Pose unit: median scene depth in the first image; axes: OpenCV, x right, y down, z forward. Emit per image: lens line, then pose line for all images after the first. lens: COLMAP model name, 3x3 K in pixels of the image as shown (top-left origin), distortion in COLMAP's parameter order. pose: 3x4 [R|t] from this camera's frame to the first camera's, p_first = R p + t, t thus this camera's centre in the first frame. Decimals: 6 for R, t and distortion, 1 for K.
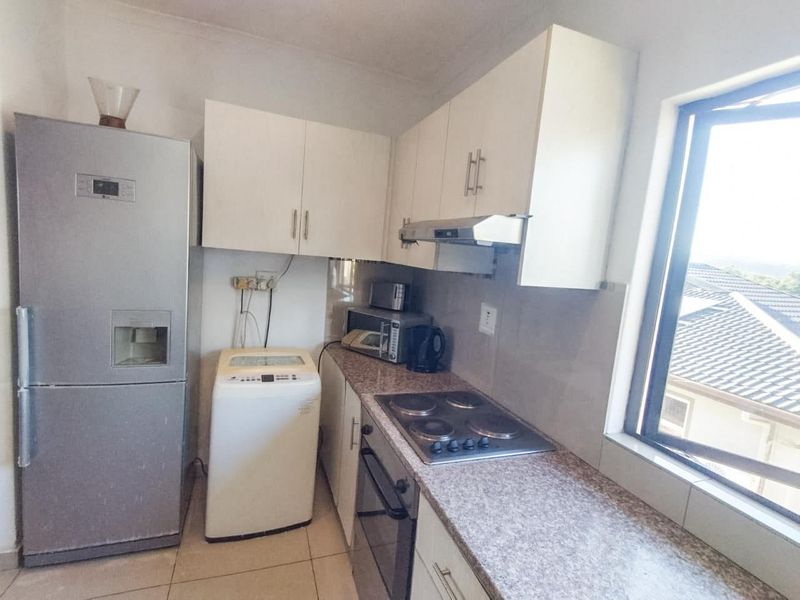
lens RADIAL K [[392.4, 0, 400.0], [0, 392.4, 300.0], [0, 0, 1]] dist [0.051033, -0.039775]
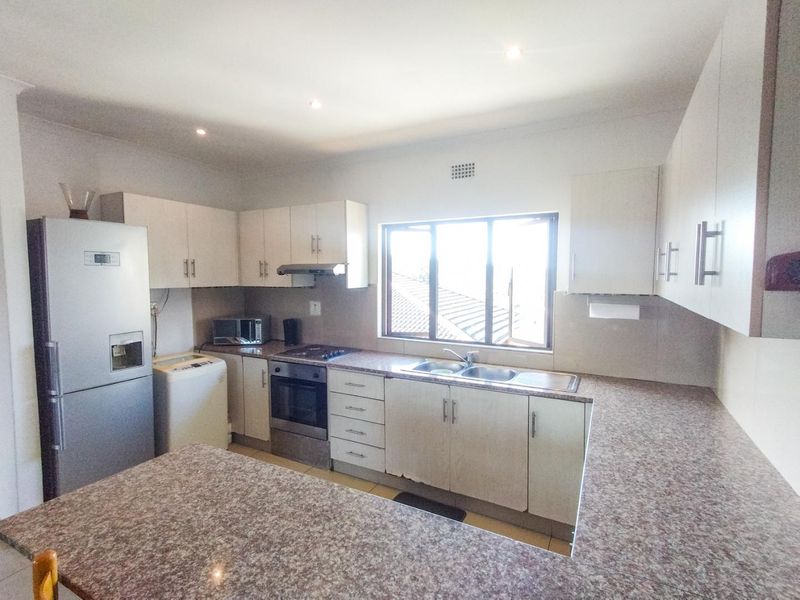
lens RADIAL K [[392.4, 0, 400.0], [0, 392.4, 300.0], [0, 0, 1]] dist [0.051033, -0.039775]
pose [[0.741980, -0.131604, 0.657379, -0.842412], [0.145581, 0.988775, 0.033631, 0.001811], [-0.654425, 0.070749, 0.752810, -0.882238]]
